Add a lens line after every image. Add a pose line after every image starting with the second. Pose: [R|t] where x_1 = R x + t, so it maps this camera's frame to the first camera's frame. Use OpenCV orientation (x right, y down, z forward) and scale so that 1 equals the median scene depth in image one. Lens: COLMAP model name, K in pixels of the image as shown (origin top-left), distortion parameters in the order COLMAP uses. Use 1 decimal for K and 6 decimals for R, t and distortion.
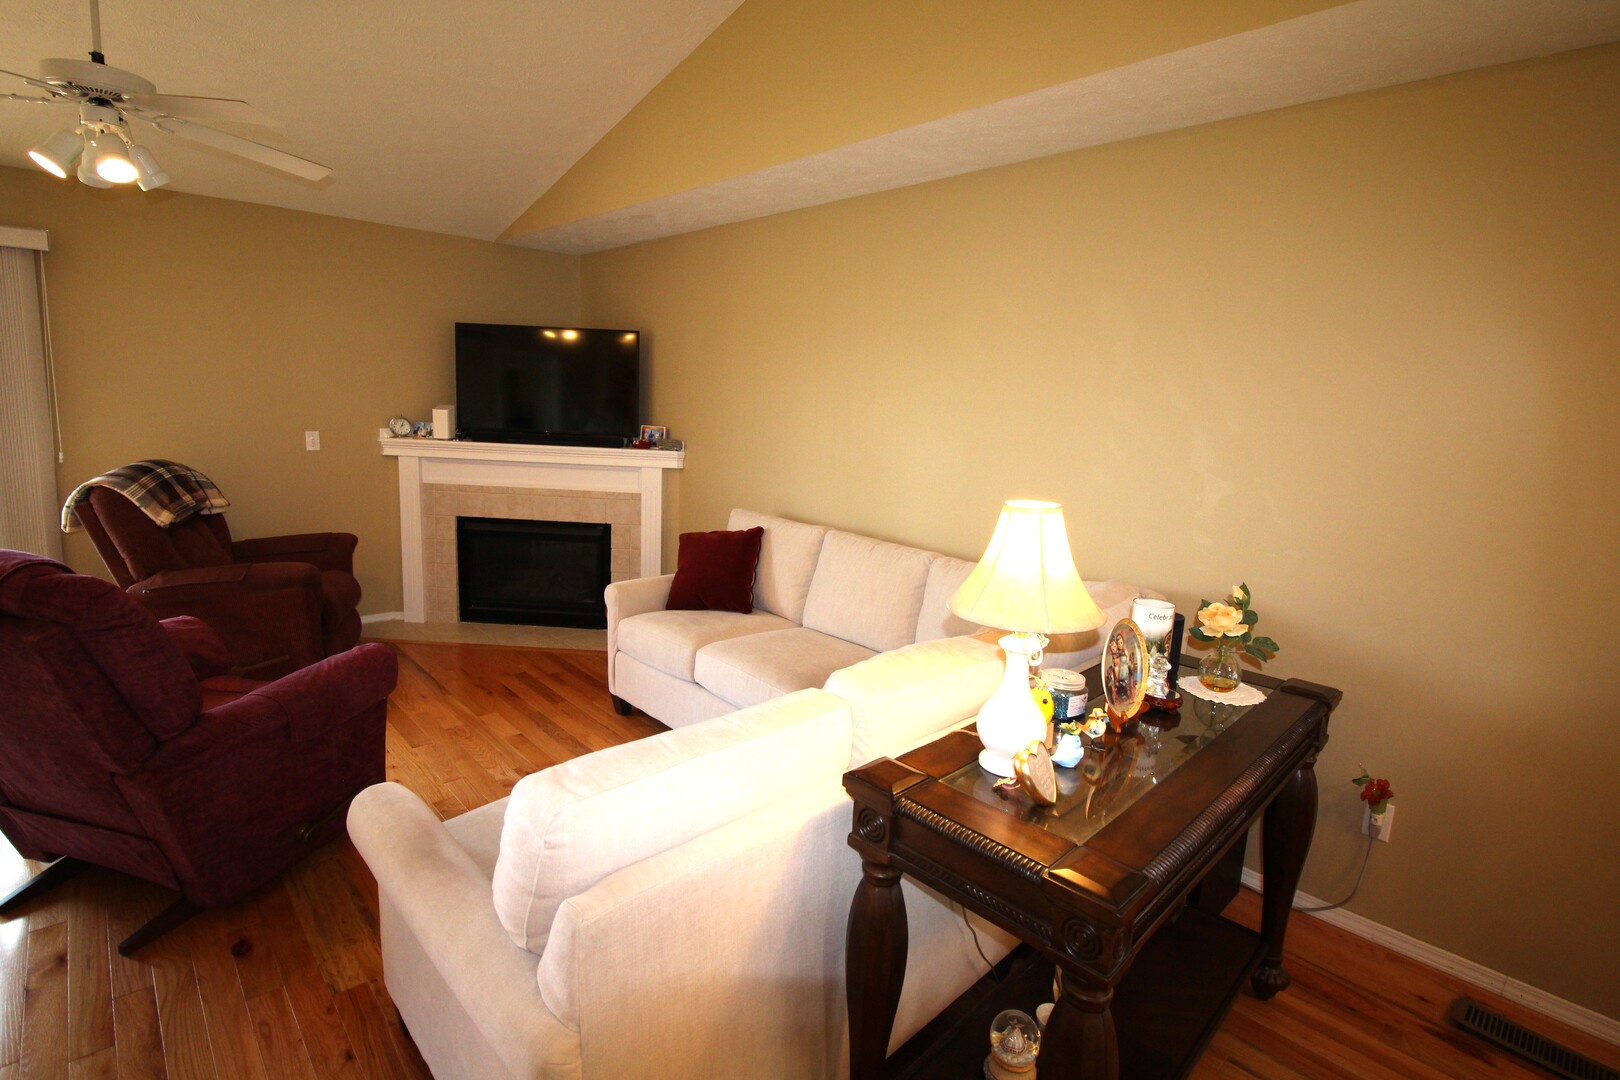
lens RADIAL K [[778.6, 0, 809.7], [0, 778.6, 530.4], [0, 0, 1]] dist [-0.002734, -0.011574]
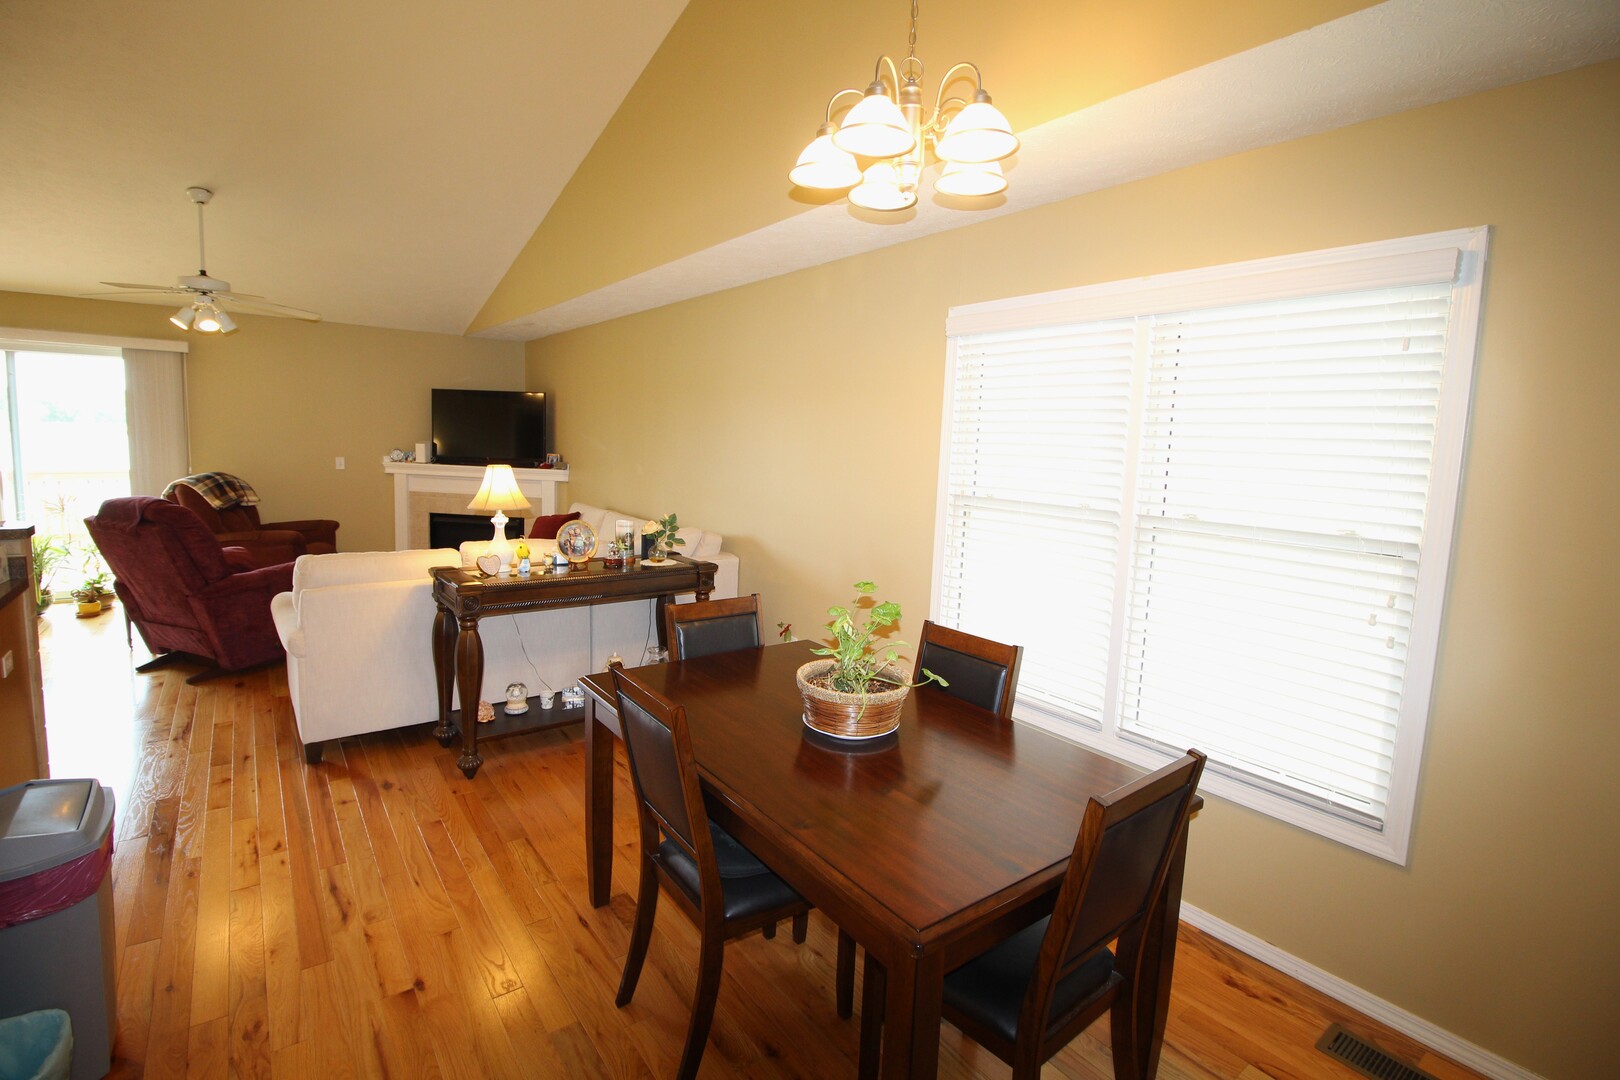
lens RADIAL K [[738.3, 0, 804.7], [0, 738.3, 528.1], [0, 0, 1]] dist [-0.001300, -0.012402]
pose [[0.995006, 0.005669, -0.099650, 0.438133], [-0.010917, 0.998577, -0.052201, 0.081575], [0.099212, 0.053028, 0.993652, -0.382654]]
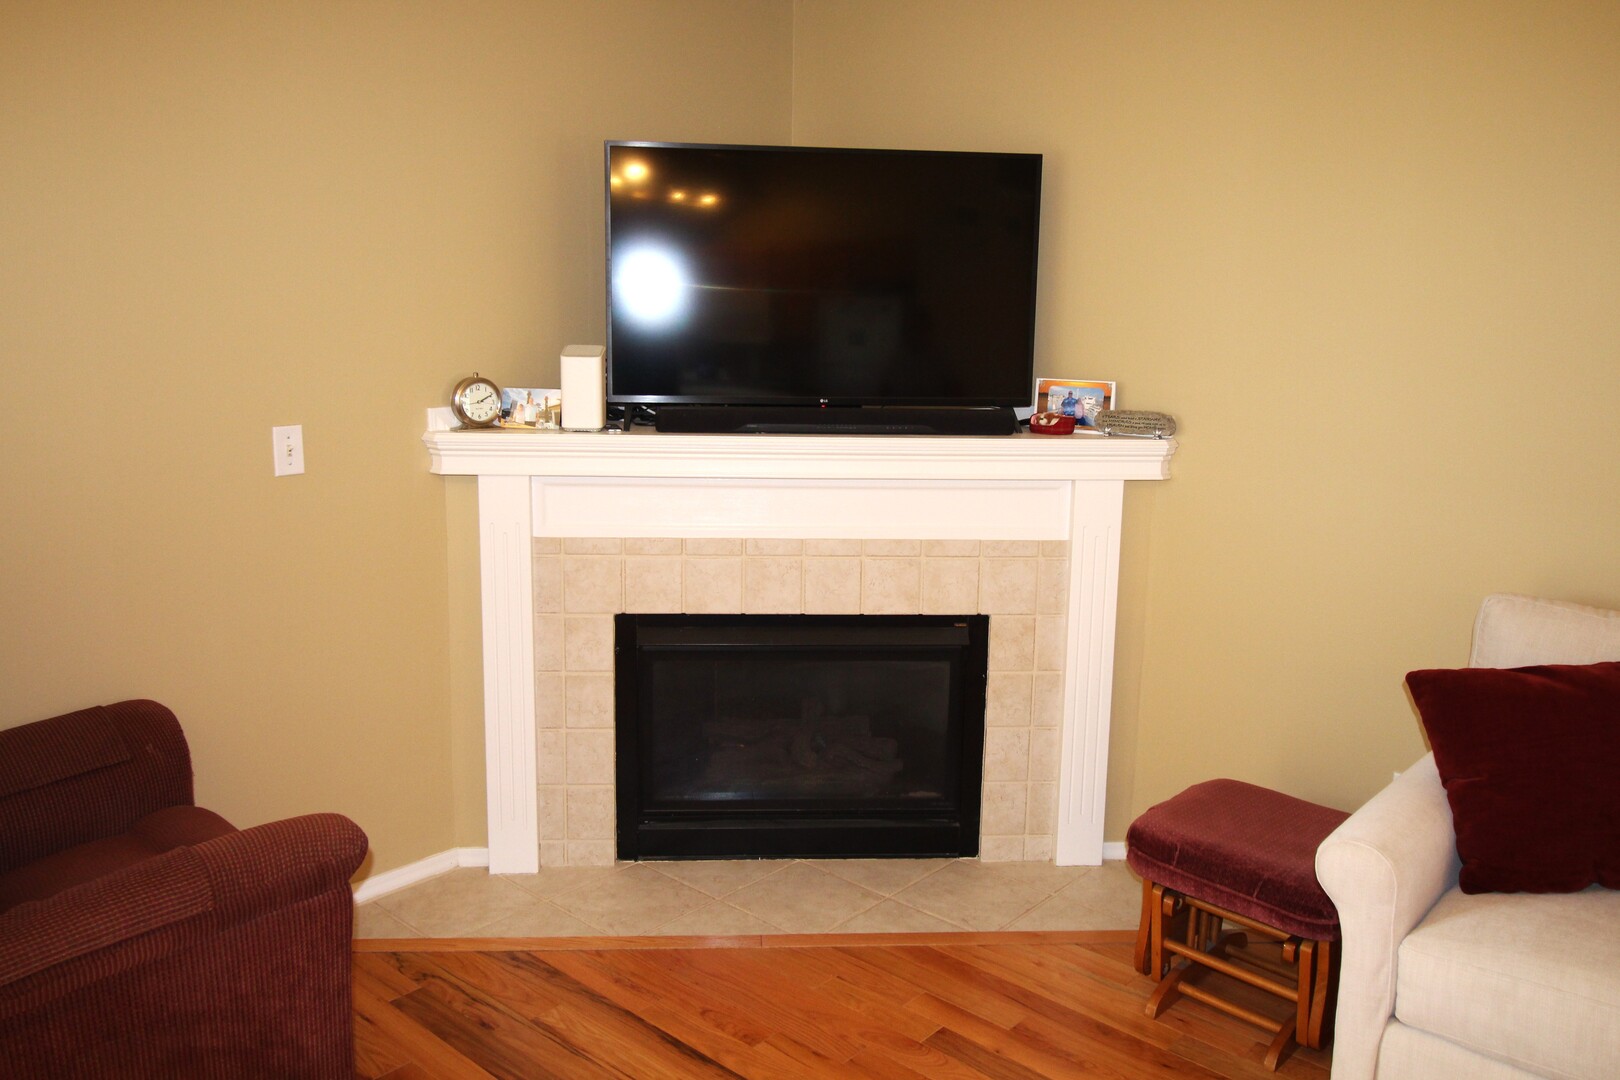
lens RADIAL K [[1235.8, 0, 810.0], [0, 1235.8, 540.0], [0, 0, 1]] dist [-0.002473, -0.000607]
pose [[0.995260, -0.043992, 0.086728, -0.413385], [0.041930, 0.998796, 0.025449, -0.071141], [-0.087743, -0.021691, 0.995907, 0.343277]]
